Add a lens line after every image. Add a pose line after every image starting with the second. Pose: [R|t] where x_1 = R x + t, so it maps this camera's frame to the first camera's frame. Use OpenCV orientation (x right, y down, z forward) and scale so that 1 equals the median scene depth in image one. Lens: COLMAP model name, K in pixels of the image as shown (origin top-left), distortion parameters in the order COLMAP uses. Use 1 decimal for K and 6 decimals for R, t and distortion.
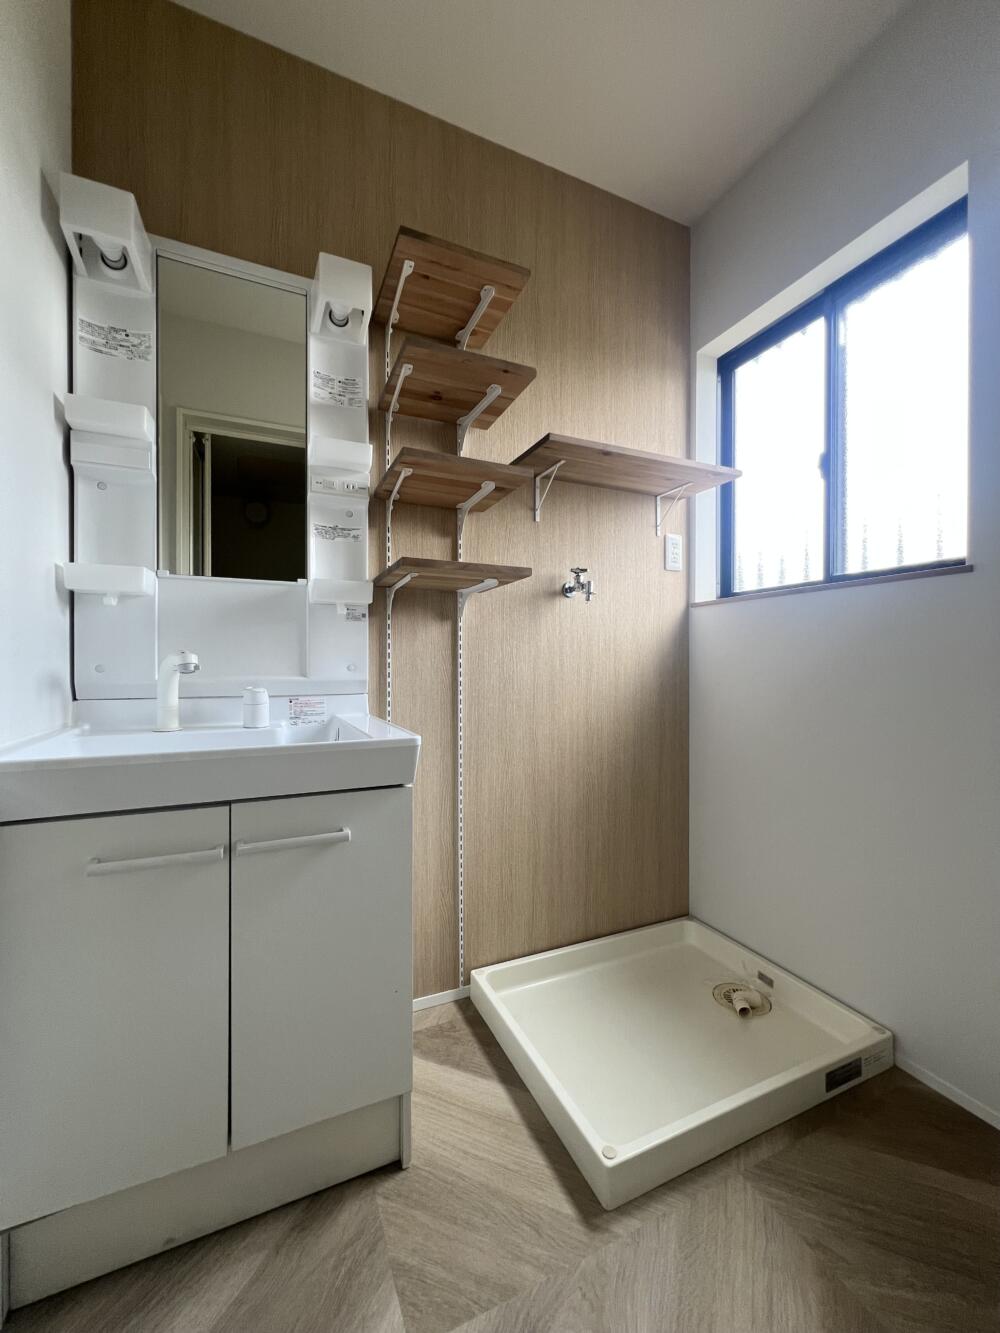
lens RADIAL K [[539.3, 0, 496.4], [0, 539.3, 662.7], [0, 0, 1]] dist [-0.000771, -0.000248]
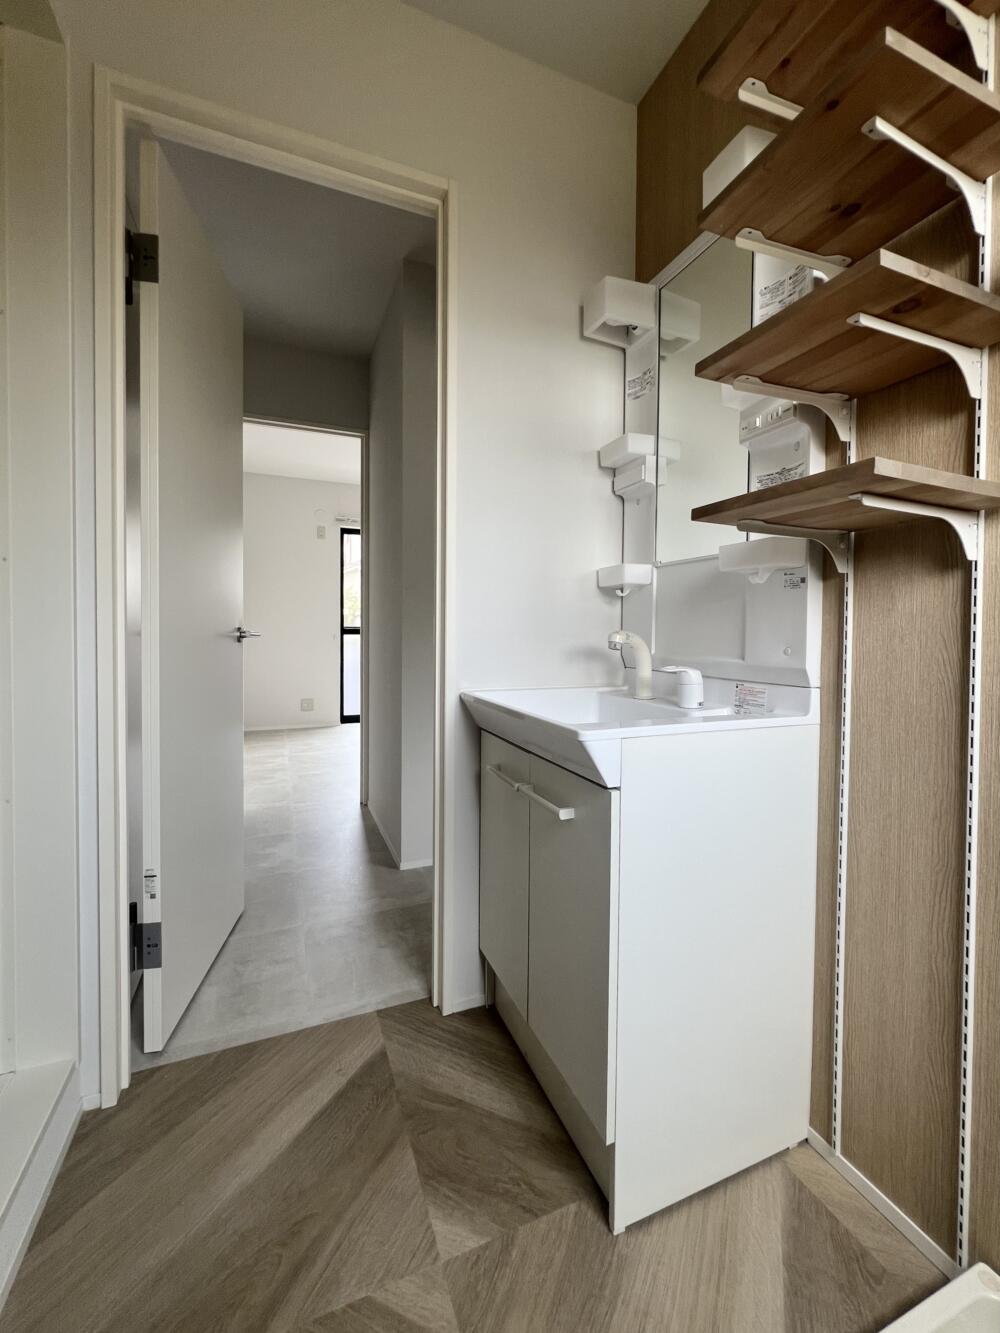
lens RADIAL K [[539.3, 0, 484.7], [0, 539.3, 640.8], [0, 0, 1]] dist [-0.000771, -0.000248]
pose [[-0.028747, 0.017822, -0.999428, 0.561766], [-0.007563, 0.999809, 0.018047, -0.017688], [0.999558, 0.008077, -0.028607, 0.669108]]
